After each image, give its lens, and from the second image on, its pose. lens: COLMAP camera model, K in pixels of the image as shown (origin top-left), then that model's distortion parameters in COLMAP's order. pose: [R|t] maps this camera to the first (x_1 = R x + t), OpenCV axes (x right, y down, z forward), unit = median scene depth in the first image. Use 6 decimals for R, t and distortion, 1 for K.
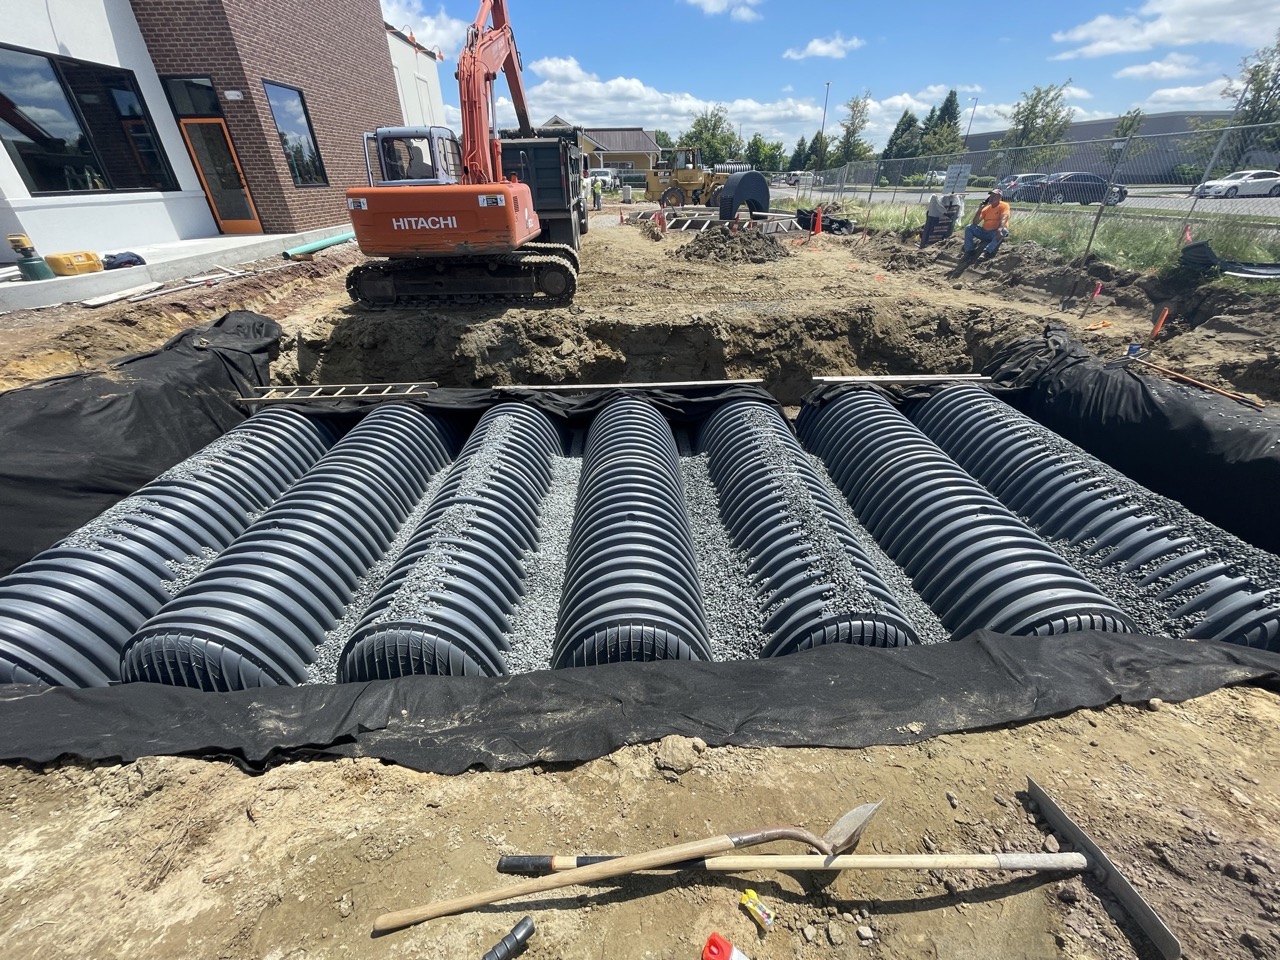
lens RADIAL K [[513.2, 0, 639.3], [0, 513.2, 485.0], [0, 0, 1]] dist [-0.000474, -0.000489]
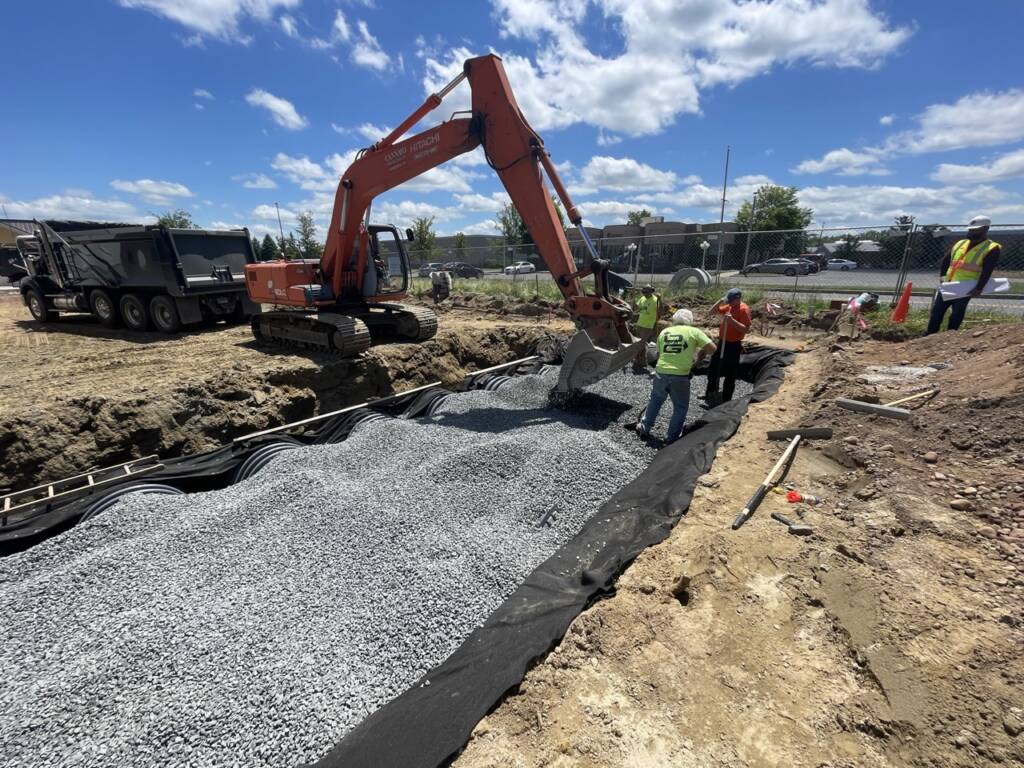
lens RADIAL K [[410.6, 0, 511.5], [0, 410.6, 383.6], [0, 0, 1]] dist [-0.000474, -0.000489]
pose [[0.689584, -0.200674, 0.695848, -0.372815], [0.373929, 0.921516, -0.104809, 0.000011], [-0.620203, 0.332472, 0.710501, 0.025537]]
